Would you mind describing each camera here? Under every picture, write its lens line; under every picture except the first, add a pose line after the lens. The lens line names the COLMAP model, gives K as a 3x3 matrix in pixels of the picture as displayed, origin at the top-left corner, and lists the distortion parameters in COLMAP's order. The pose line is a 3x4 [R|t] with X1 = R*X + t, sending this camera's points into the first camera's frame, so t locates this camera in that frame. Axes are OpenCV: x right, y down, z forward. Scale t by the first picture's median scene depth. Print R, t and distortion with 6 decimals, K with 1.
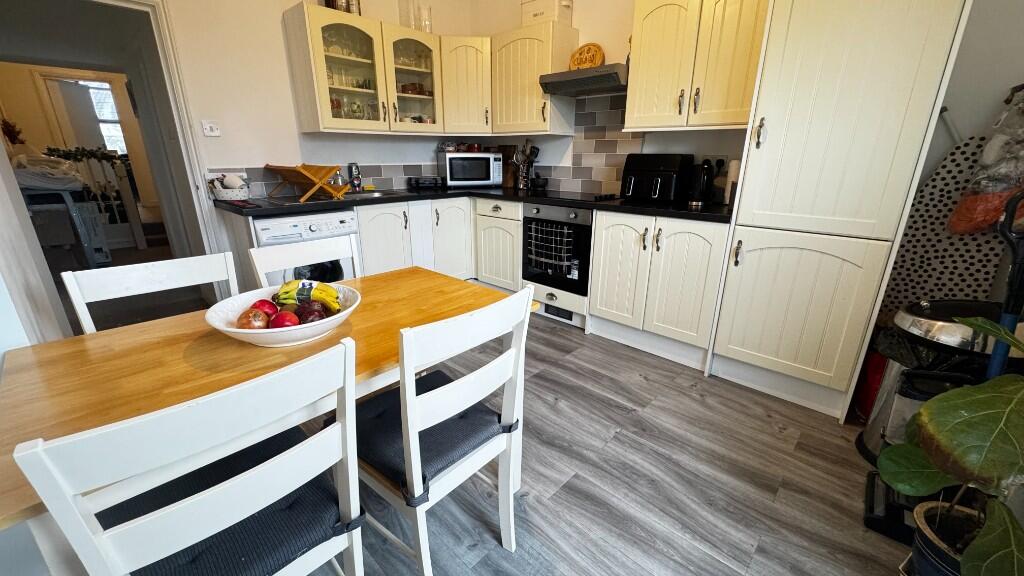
lens RADIAL K [[405.2, 0, 510.9], [0, 405.2, 285.6], [0, 0, 1]] dist [-0.002551, -0.000409]
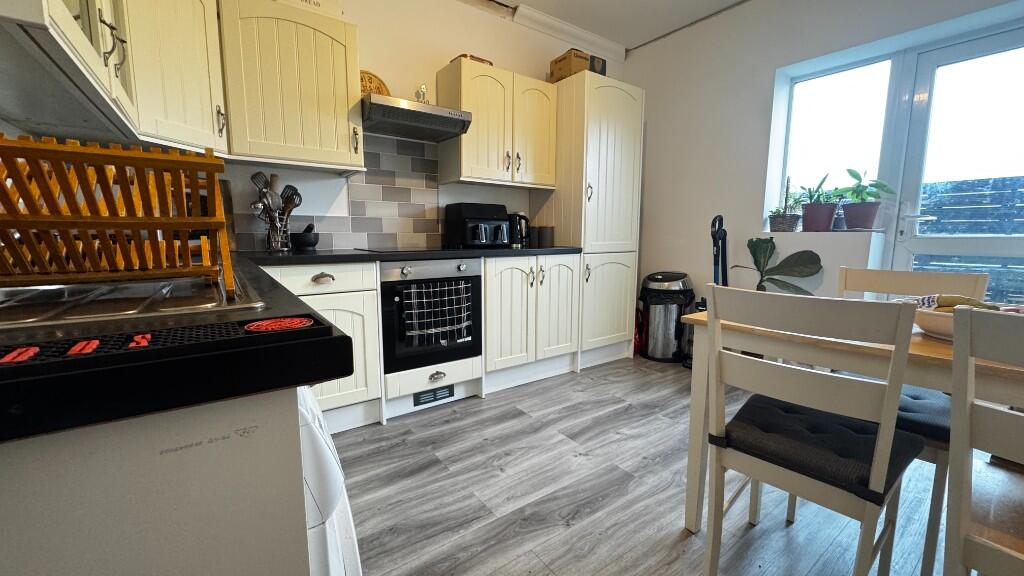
lens RADIAL K [[405.2, 0, 512.5], [0, 405.2, 290.2], [0, 0, 1]] dist [-0.002551, -0.000409]
pose [[0.190536, -0.139113, 0.971774, -0.650914], [0.300786, 0.950570, 0.077102, -0.157622], [-0.934465, 0.277605, 0.222961, 0.706211]]
